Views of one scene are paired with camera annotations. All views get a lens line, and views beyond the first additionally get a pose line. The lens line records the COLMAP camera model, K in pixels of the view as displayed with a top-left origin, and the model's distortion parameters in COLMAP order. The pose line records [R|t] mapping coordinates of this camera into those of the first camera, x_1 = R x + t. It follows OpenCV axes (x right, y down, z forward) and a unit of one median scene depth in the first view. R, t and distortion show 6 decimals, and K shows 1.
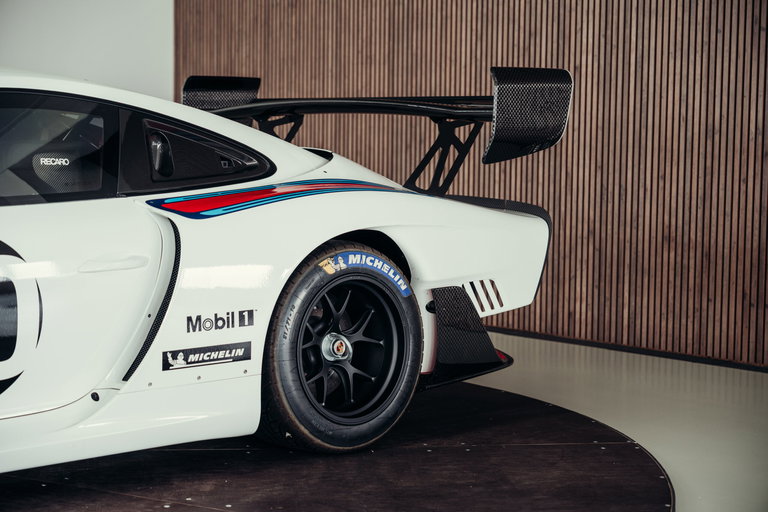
lens RADIAL K [[1489.3, 0, 384.0], [0, 1489.3, 256.0], [0, 0, 1]] dist [0.093012, -0.142573]
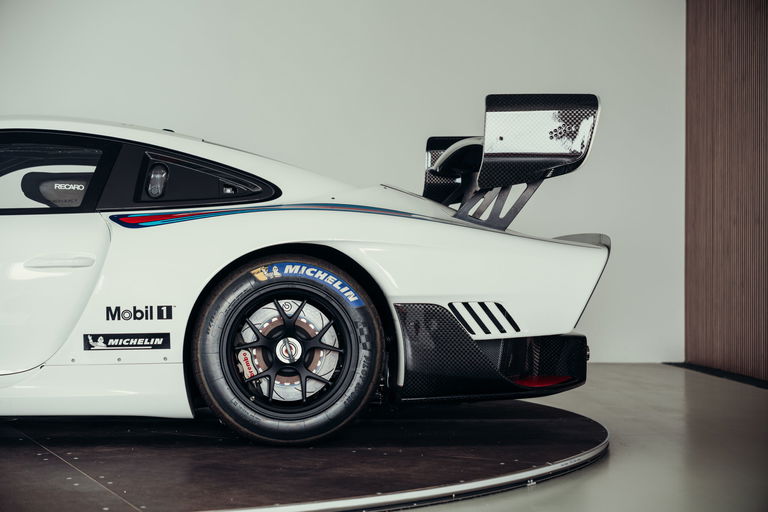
lens RADIAL K [[1489.3, 0, 384.0], [0, 1489.3, 256.0], [0, 0, 1]] dist [0.093012, -0.142573]
pose [[0.778703, -0.011103, -0.627295, 0.779780], [-0.049374, 0.995658, -0.078915, 0.081672], [0.625447, 0.092423, 0.774773, 0.194636]]
